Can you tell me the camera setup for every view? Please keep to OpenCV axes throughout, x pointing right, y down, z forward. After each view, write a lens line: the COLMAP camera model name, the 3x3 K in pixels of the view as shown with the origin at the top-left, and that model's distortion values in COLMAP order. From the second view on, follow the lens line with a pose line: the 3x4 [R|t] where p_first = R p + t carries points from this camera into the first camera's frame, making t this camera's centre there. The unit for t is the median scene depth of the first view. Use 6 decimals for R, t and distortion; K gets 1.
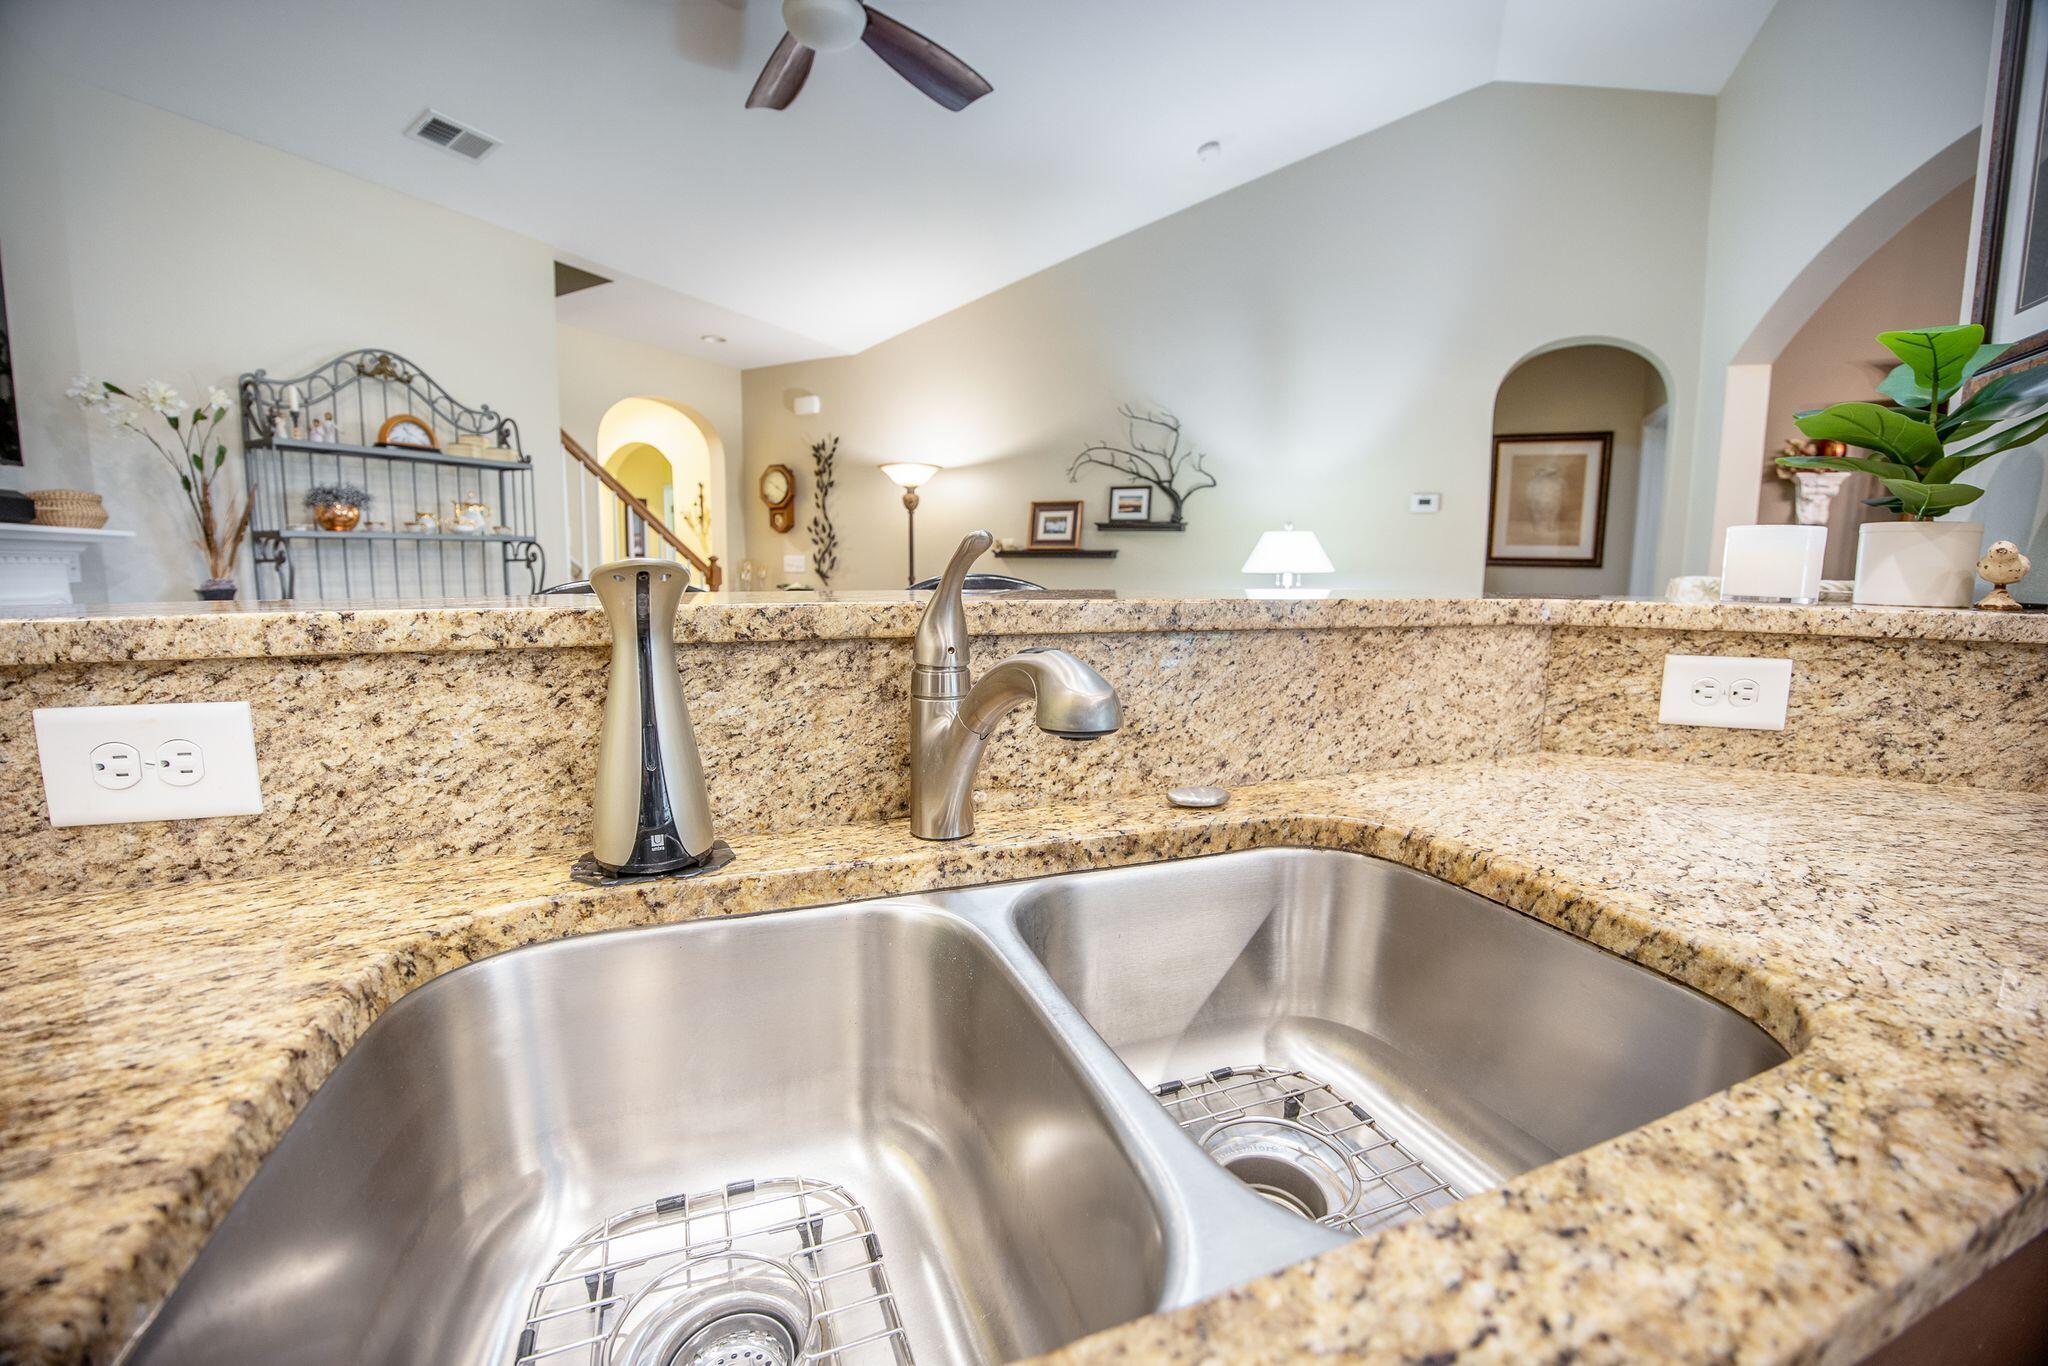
lens RADIAL K [[833.8, 0, 1023.8], [0, 833.8, 690.9], [0, 0, 1]] dist [-0.055292, 0.000672]
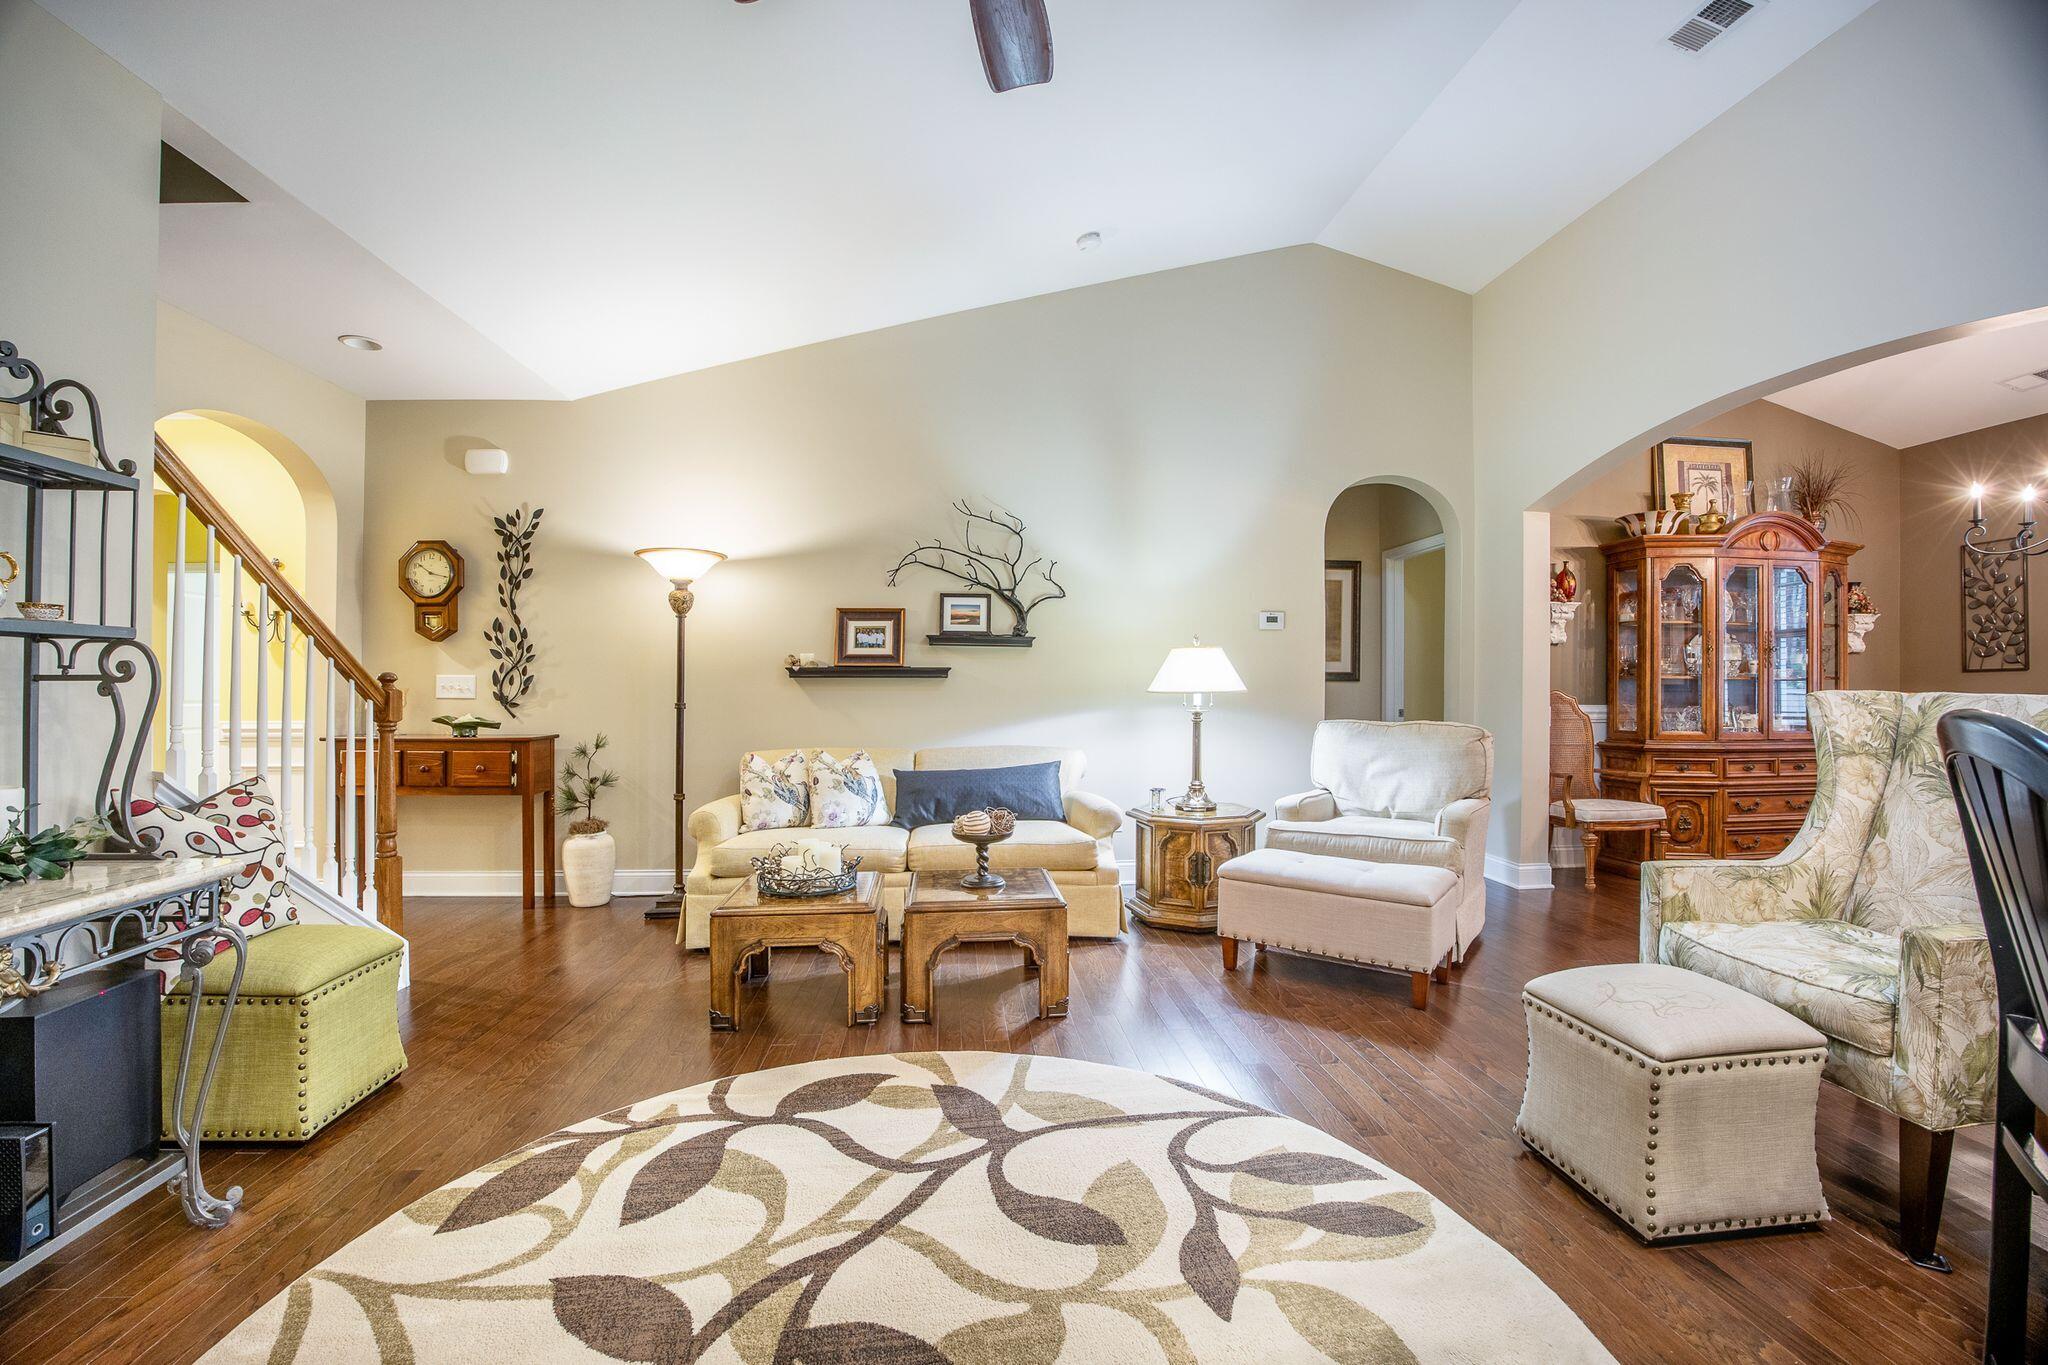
lens RADIAL K [[833.8, 0, 1023.8], [0, 833.8, 690.4], [0, 0, 1]] dist [-0.055292, 0.000672]
pose [[0.862411, -0.010446, 0.506101, -0.251702], [0.082799, 0.989233, -0.120674, -0.038453], [-0.499391, 0.145976, 0.853990, 0.246316]]
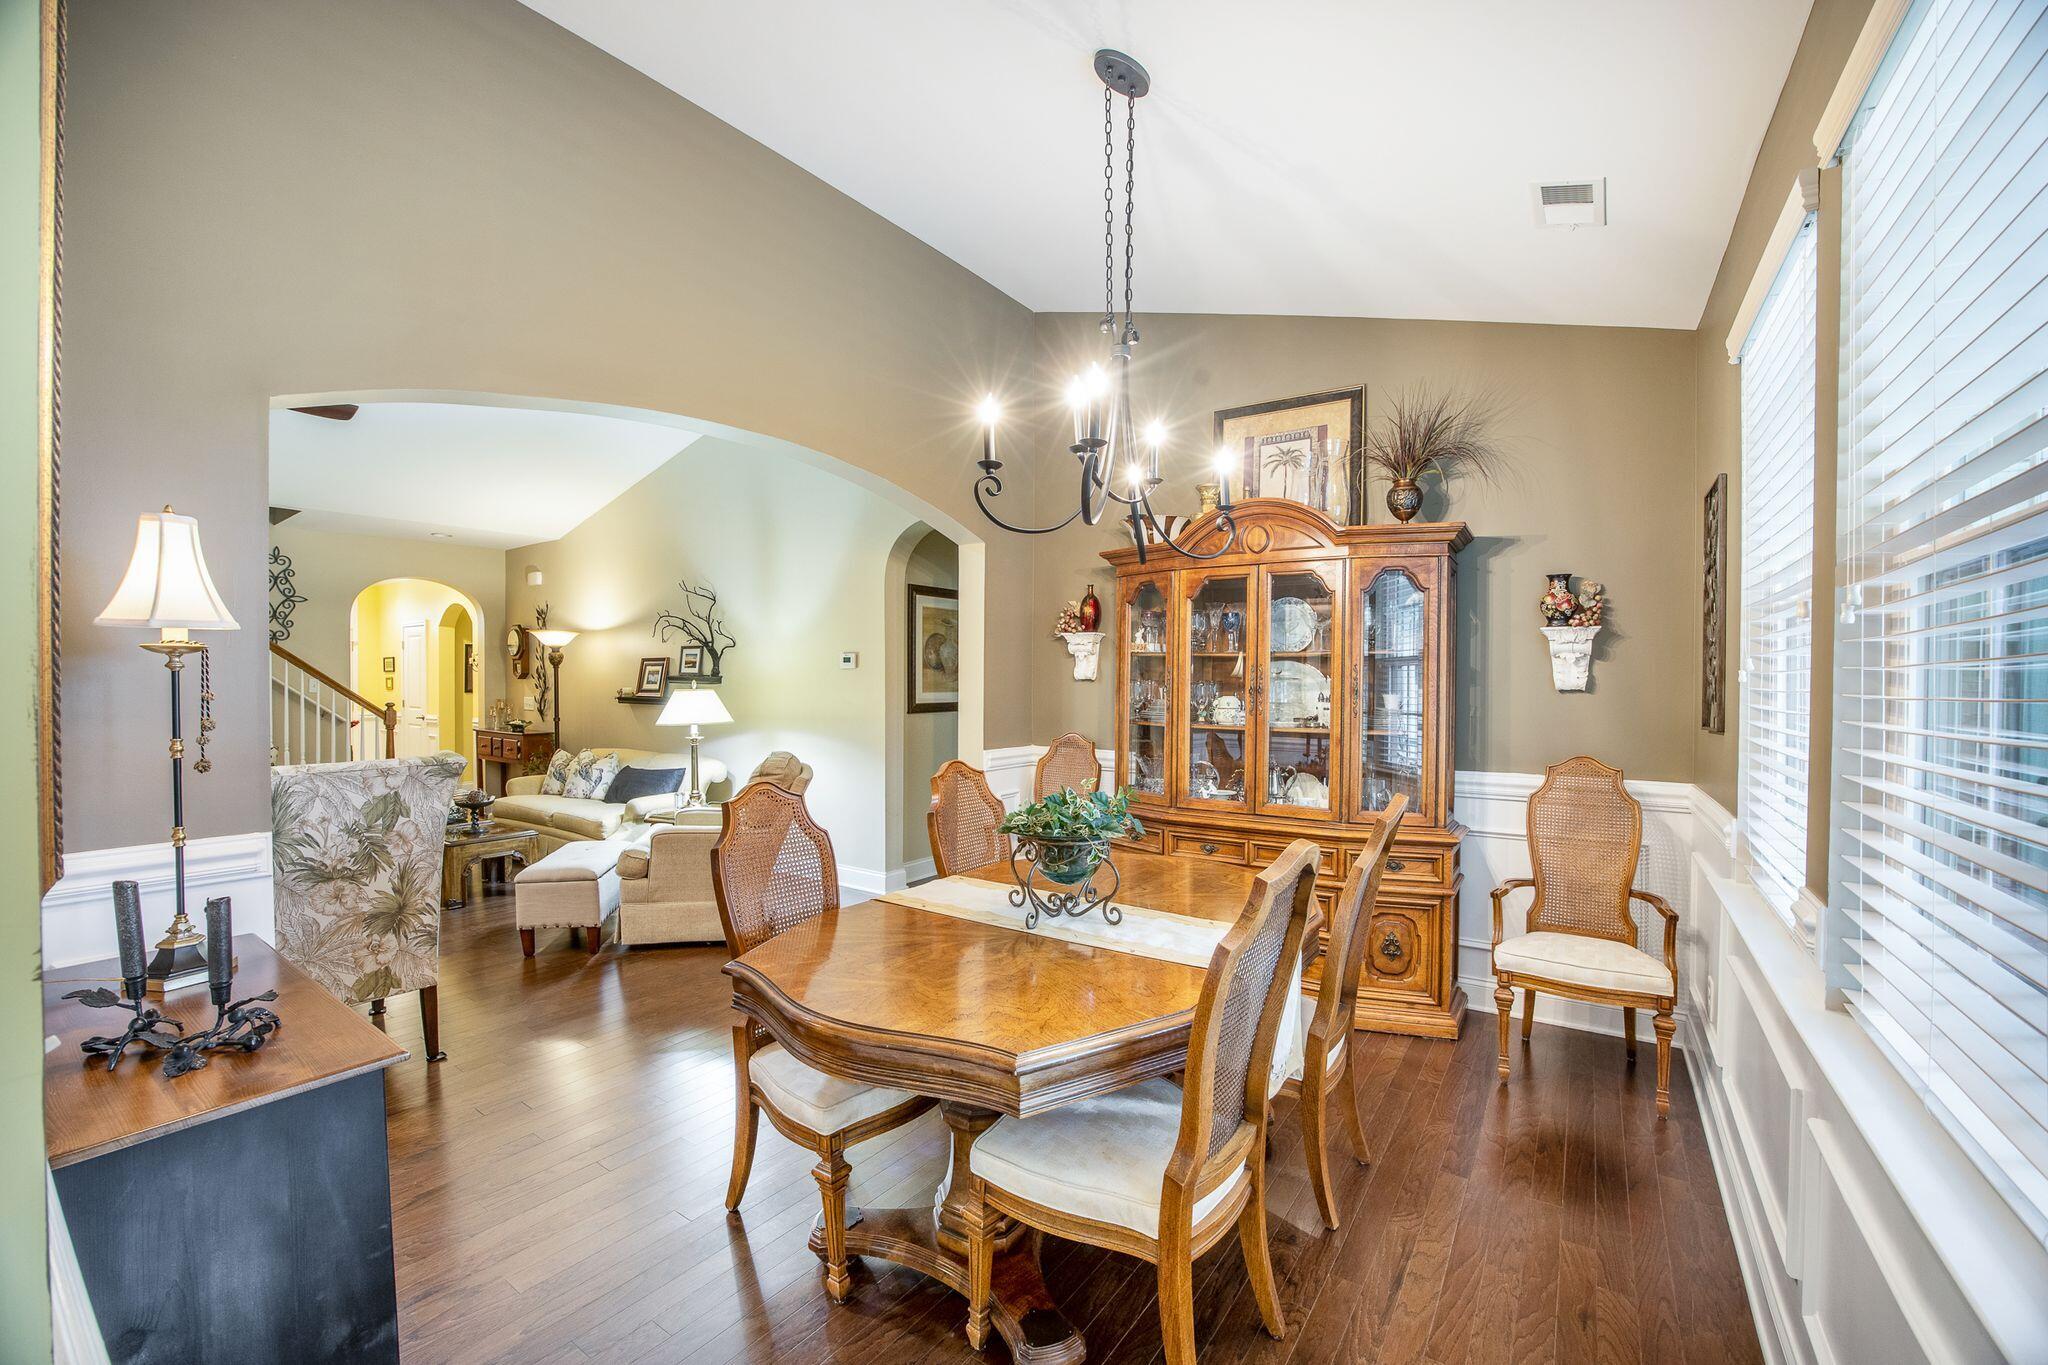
lens RADIAL K [[833.8, 0, 1023.8], [0, 833.8, 690.4], [0, 0, 1]] dist [-0.055292, 0.000672]
pose [[0.987908, -0.001151, -0.155034, 0.779708], [-0.020629, 0.990105, -0.138801, -0.025683], [0.153660, 0.140321, 0.978110, -0.088650]]
